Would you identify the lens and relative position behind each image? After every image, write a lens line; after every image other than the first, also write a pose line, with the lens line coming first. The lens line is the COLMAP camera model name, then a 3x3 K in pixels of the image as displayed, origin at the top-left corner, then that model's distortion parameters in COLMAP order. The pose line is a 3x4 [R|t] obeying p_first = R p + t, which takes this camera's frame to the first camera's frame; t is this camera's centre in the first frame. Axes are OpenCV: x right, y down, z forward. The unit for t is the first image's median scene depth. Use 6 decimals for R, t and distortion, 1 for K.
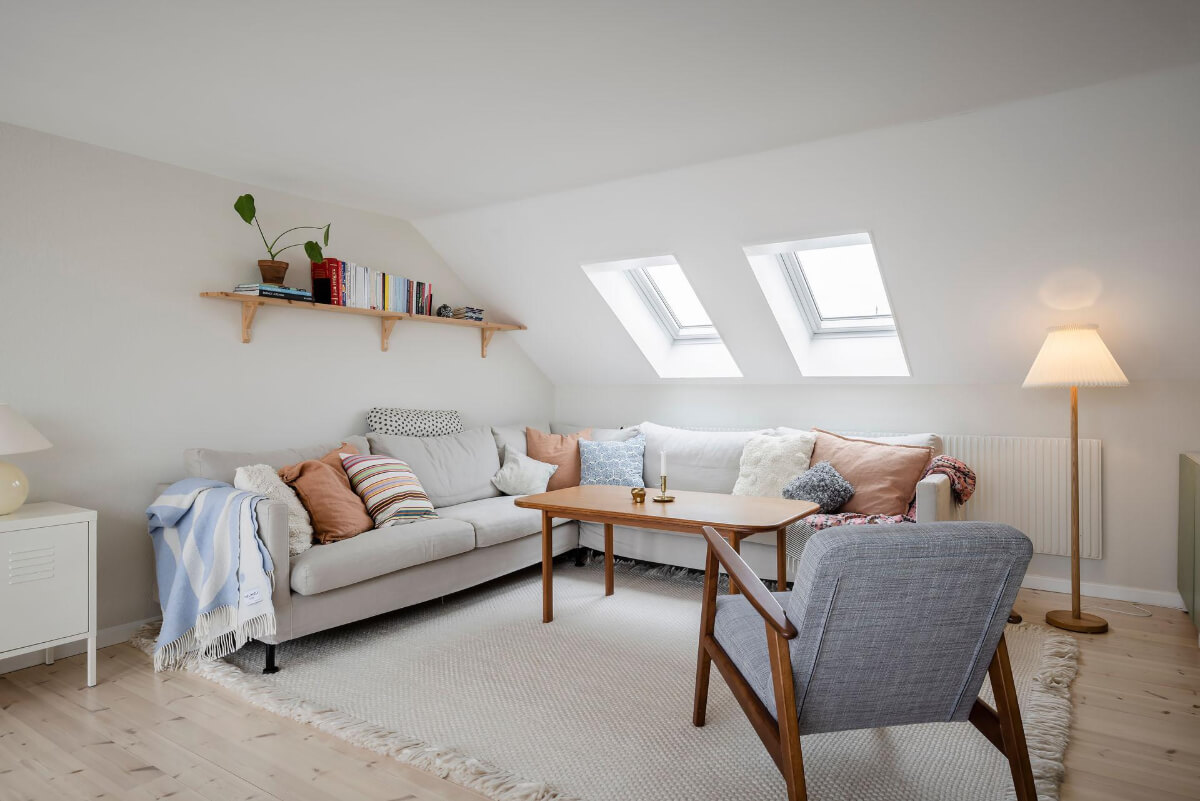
lens RADIAL K [[719.4, 0, 600.0], [0, 719.4, 400.5], [0, 0, 1]] dist [0.005808, -0.000192]
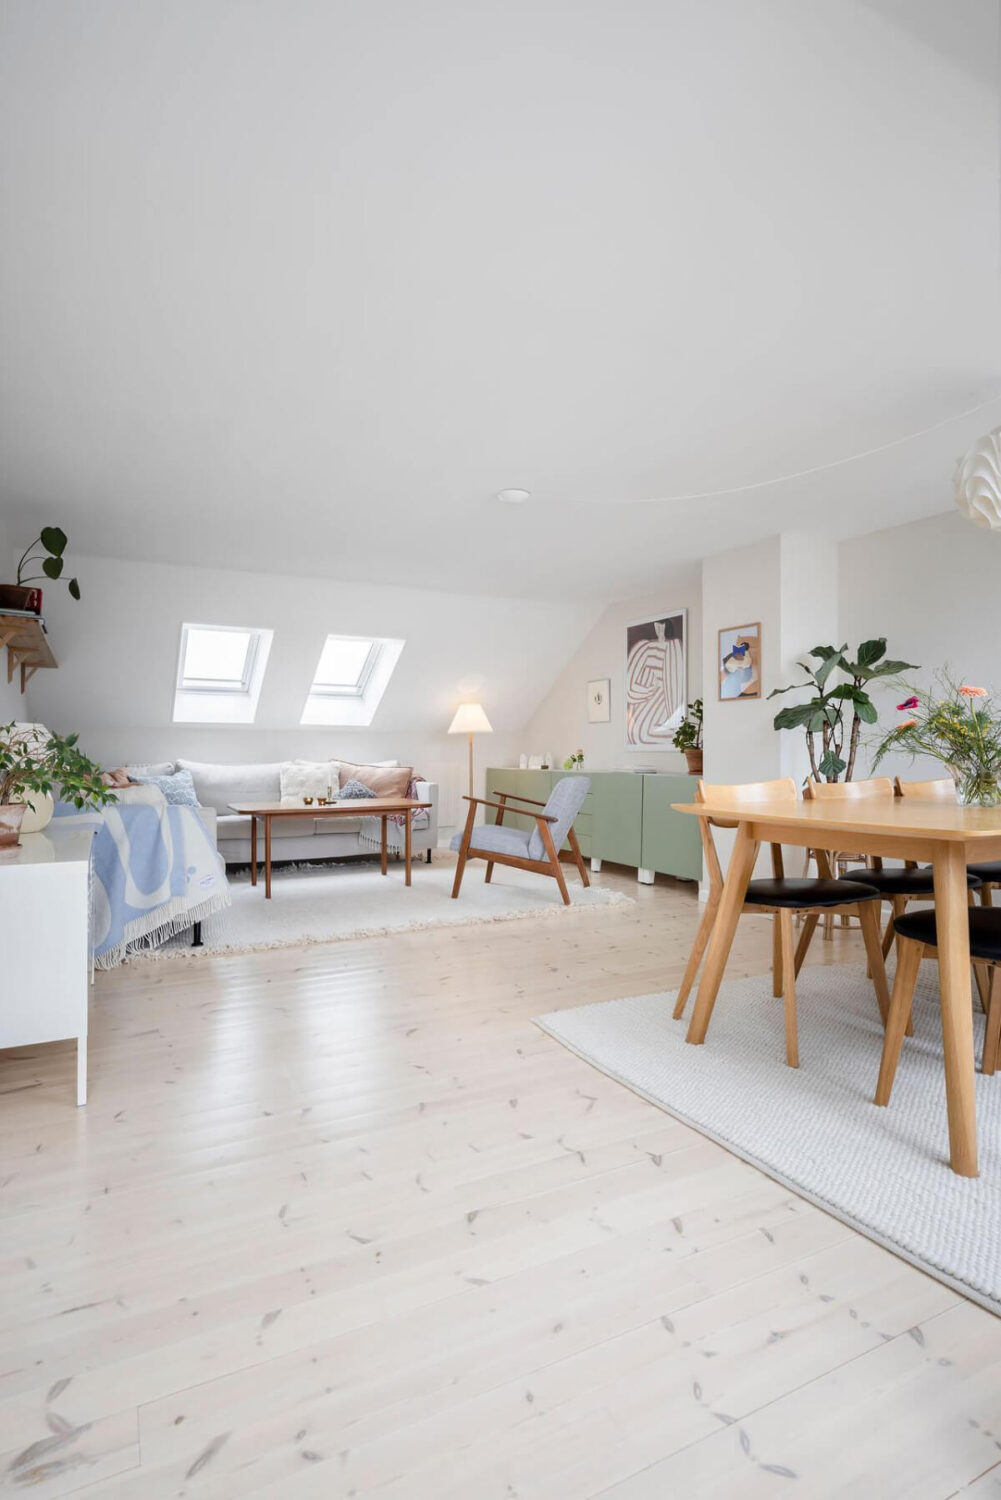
lens RADIAL K [[760.4, 0, 532.7], [0, 760.4, 753.1], [0, 0, 1]] dist [0.000785, -0.000001]
pose [[0.455613, -0.001602, 0.890176, -0.928891], [0.012089, 0.999917, -0.004388, 0.039107], [-0.890096, 0.012760, 0.455595, -0.076646]]
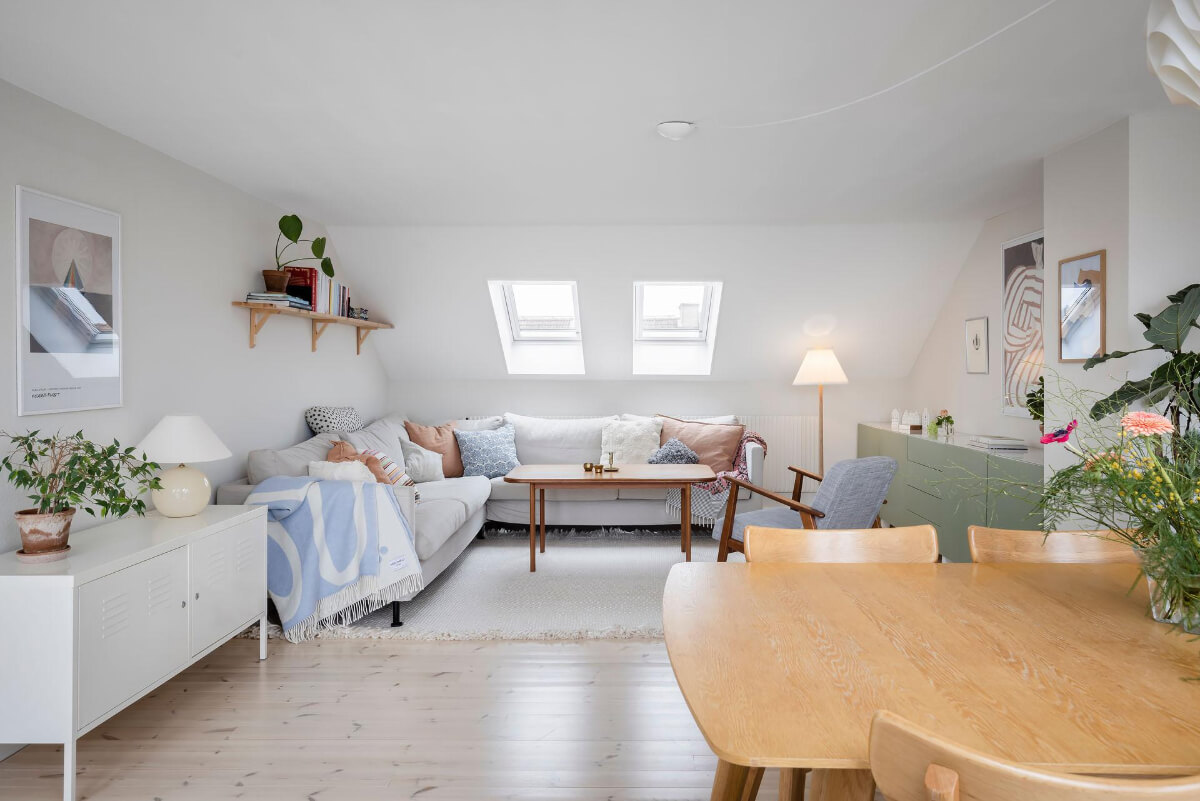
lens RADIAL K [[842.1, 0, 653.7], [0, 842.1, 370.7], [0, 0, 1]] dist [0.001723, 0.000101]
pose [[0.821047, 0.000659, 0.570861, -0.622210], [0.005289, 0.999948, -0.008762, -0.029386], [-0.570837, 0.010213, 0.821000, -0.292357]]
